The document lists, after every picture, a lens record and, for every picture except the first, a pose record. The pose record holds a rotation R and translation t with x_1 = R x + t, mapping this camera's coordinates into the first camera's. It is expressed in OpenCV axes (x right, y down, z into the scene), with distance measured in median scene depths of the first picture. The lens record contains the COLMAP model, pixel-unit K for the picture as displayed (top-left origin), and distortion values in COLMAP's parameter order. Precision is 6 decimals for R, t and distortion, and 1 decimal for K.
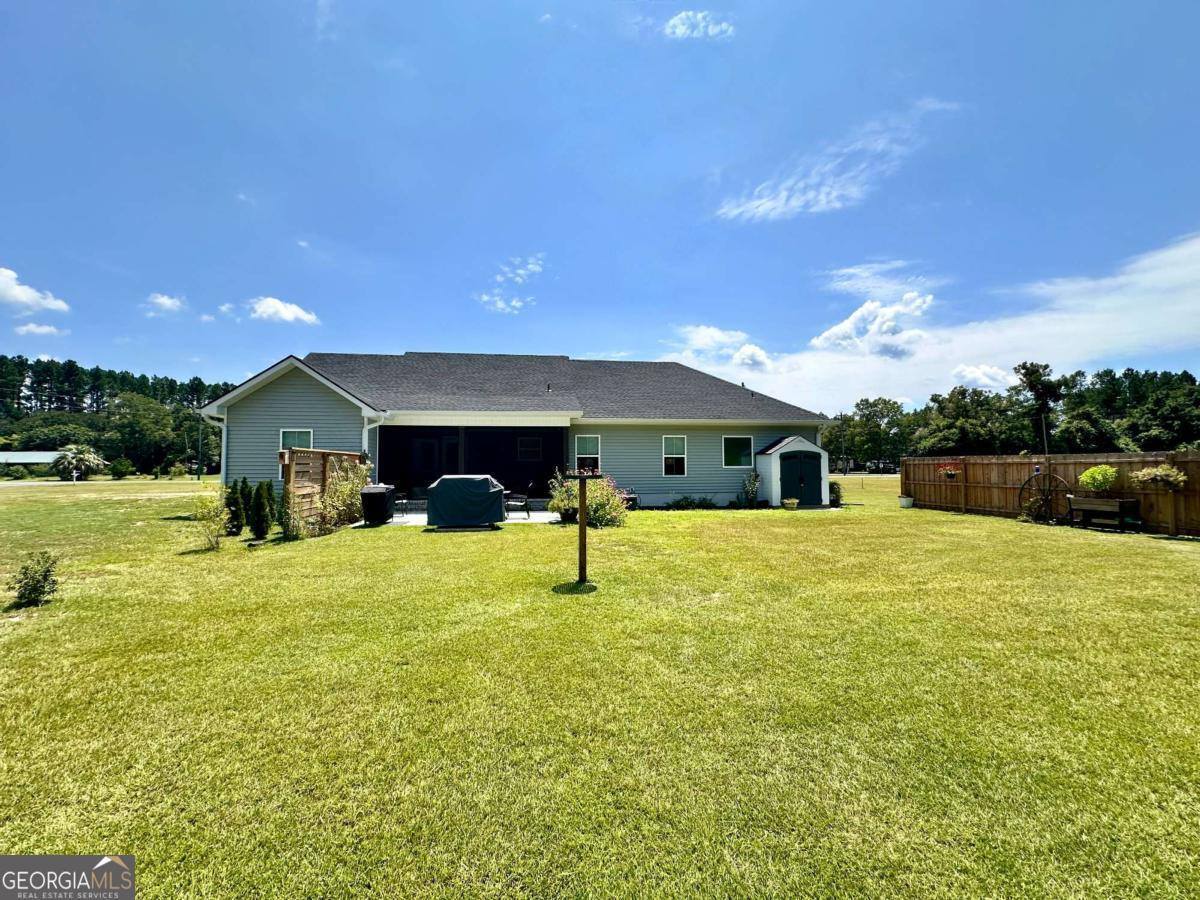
lens RADIAL K [[479.5, 0, 596.6], [0, 479.5, 451.8], [0, 0, 1]] dist [-0.006675, 0.001549]
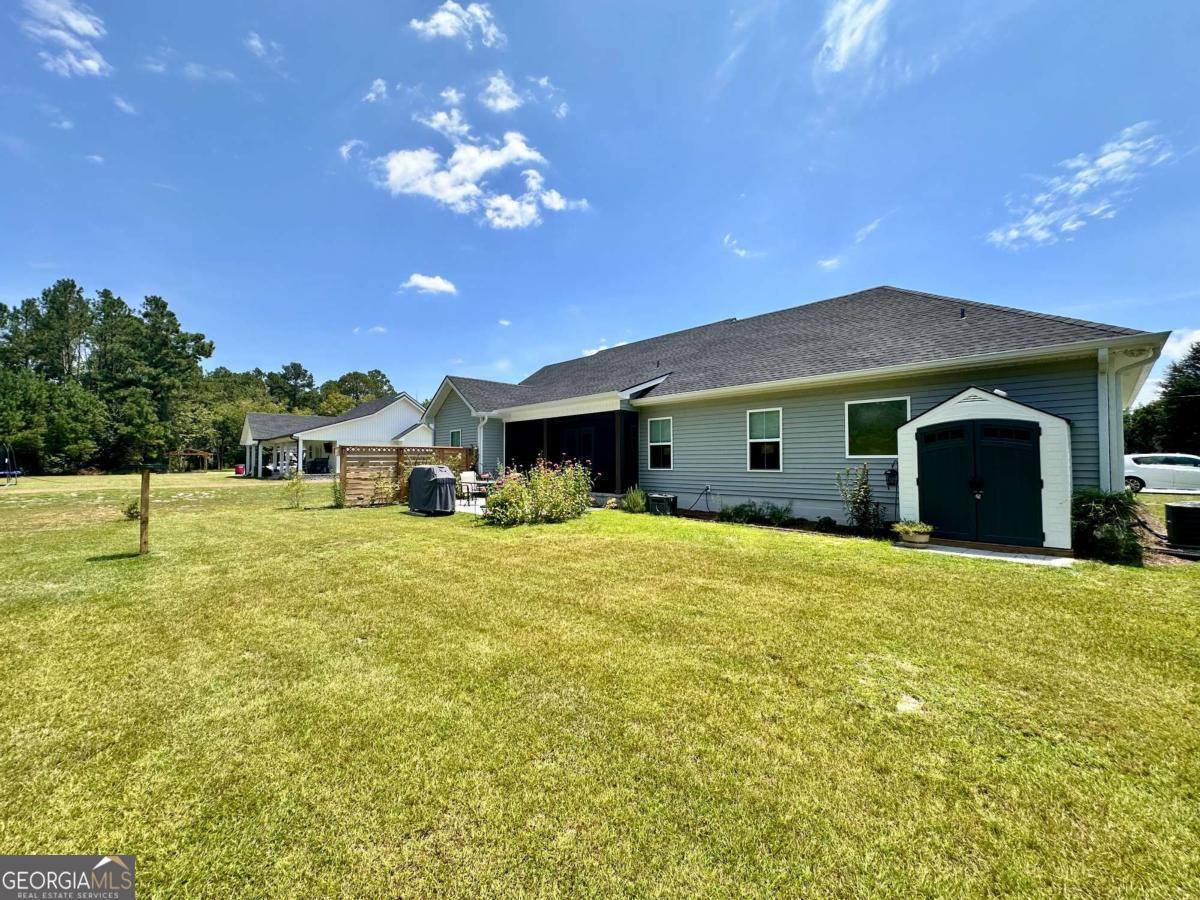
lens RADIAL K [[479.5, 0, 567.8], [0, 479.5, 467.0], [0, 0, 1]] dist [-0.006675, 0.001549]
pose [[0.552565, 0.014602, -0.833342, 0.546780], [0.021197, 0.999277, 0.031565, 0.018213], [0.833200, -0.035106, 0.551856, 0.402055]]
